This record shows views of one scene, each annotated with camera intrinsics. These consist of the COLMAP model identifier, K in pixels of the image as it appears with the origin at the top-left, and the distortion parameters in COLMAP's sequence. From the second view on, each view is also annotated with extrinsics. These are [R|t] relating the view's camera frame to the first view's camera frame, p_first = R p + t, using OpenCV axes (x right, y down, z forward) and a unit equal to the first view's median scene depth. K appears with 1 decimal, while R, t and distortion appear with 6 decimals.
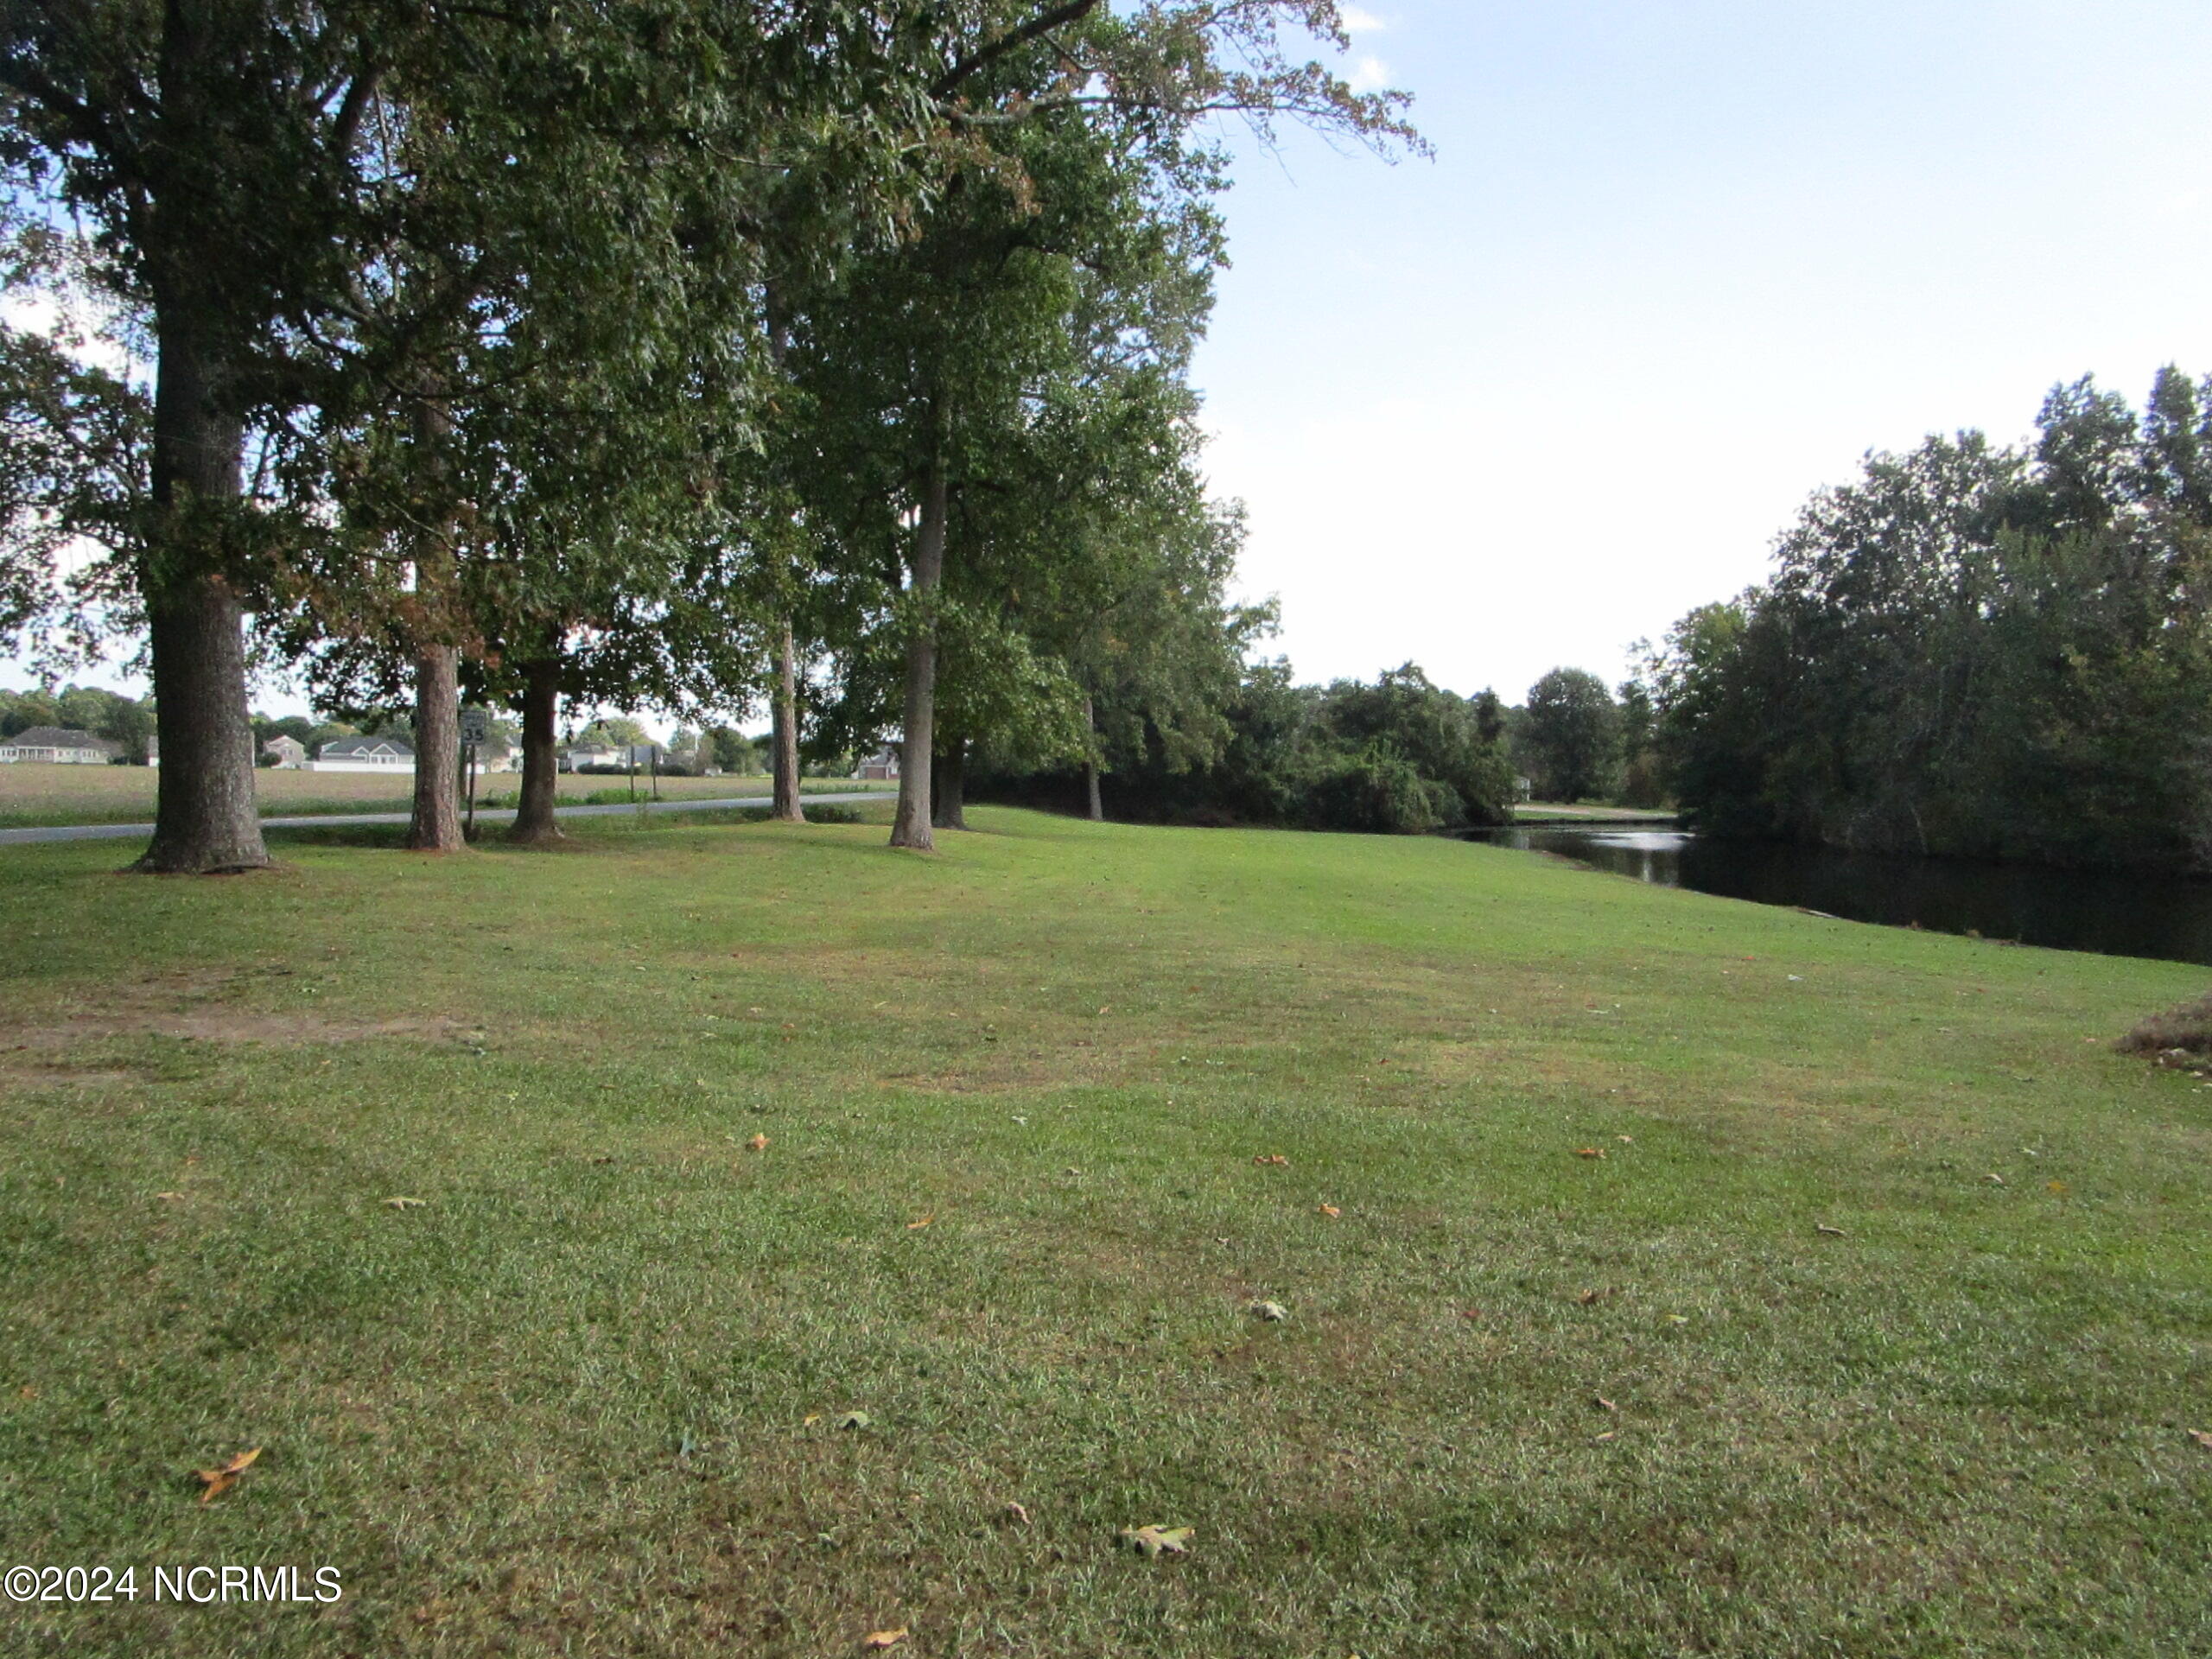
lens RADIAL K [[1602.5, 0, 1106.0], [0, 1602.5, 829.5], [0, 0, 1]] dist [0.002594, -0.000420]
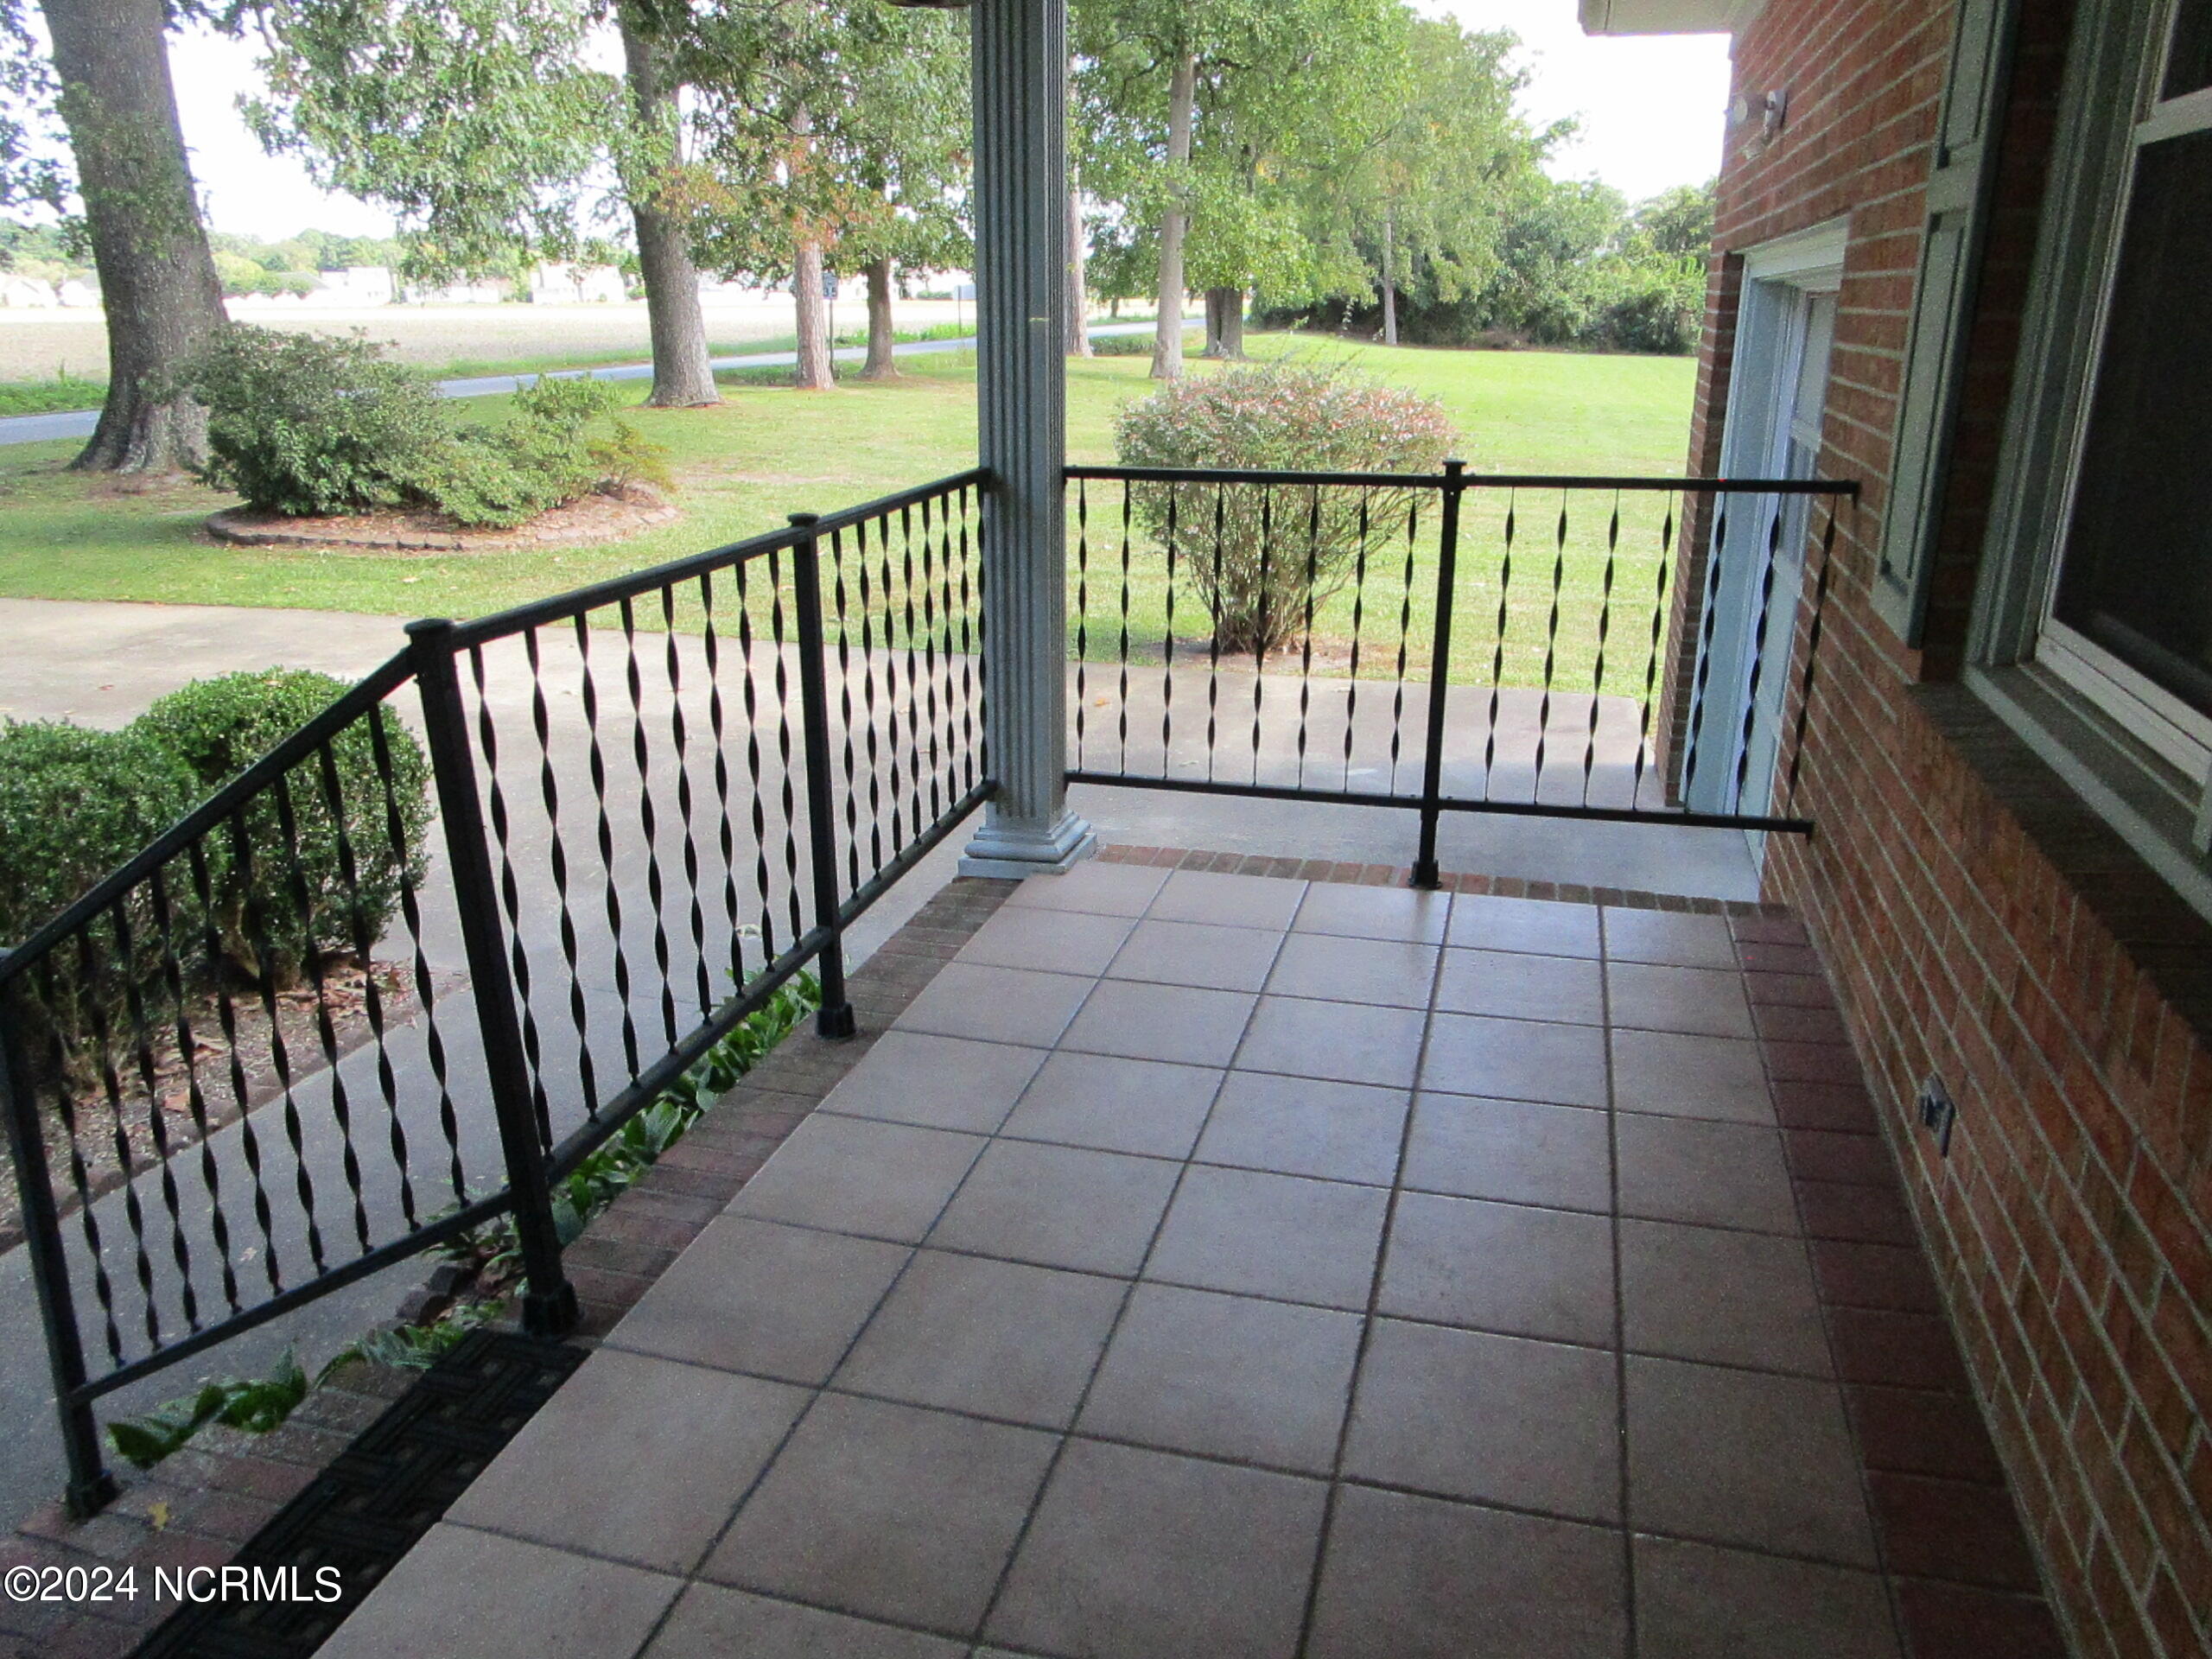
lens RADIAL K [[1602.5, 0, 1106.0], [0, 1602.5, 829.5], [0, 0, 1]] dist [0.002594, -0.000420]
pose [[0.978330, 0.047016, -0.201644, 0.063005], [0.012653, 0.958482, 0.284872, -0.006161], [0.206665, -0.281251, 0.937117, -0.172767]]
